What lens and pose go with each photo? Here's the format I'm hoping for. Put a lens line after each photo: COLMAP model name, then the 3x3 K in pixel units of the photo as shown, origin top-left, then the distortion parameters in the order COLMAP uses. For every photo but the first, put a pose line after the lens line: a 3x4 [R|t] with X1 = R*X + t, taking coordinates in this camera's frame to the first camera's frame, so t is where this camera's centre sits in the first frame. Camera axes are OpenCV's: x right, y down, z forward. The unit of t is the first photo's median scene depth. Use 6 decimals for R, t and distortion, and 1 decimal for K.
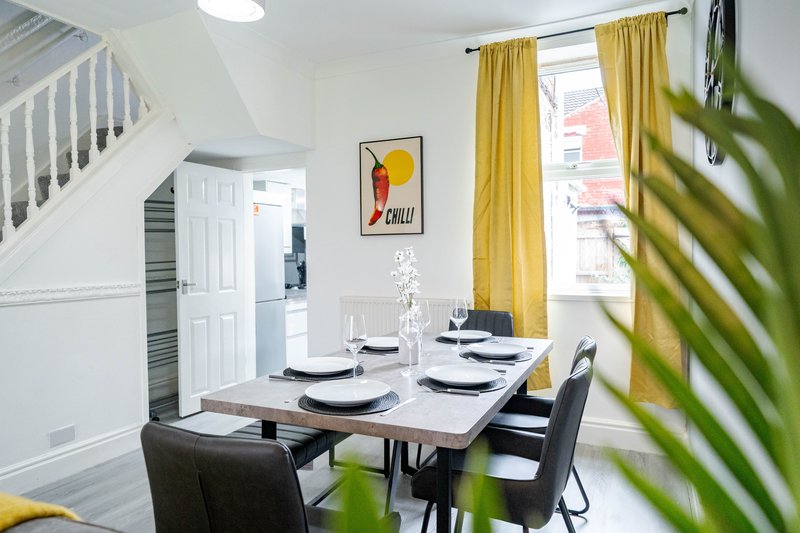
lens RADIAL K [[533.5, 0, 396.4], [0, 533.5, 268.9], [0, 0, 1]] dist [-0.003562, 0.000398]
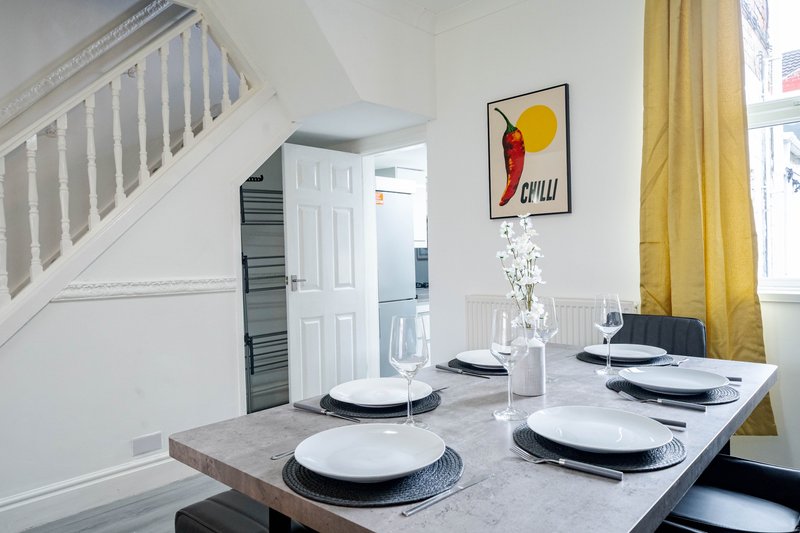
lens RADIAL K [[533.5, 0, 397.8], [0, 533.5, 267.8], [0, 0, 1]] dist [-0.003562, 0.000398]
pose [[0.950712, -0.007491, -0.309985, 0.054860], [0.004623, 0.999939, -0.009987, 0.019624], [0.310041, 0.008062, 0.950689, 0.222970]]
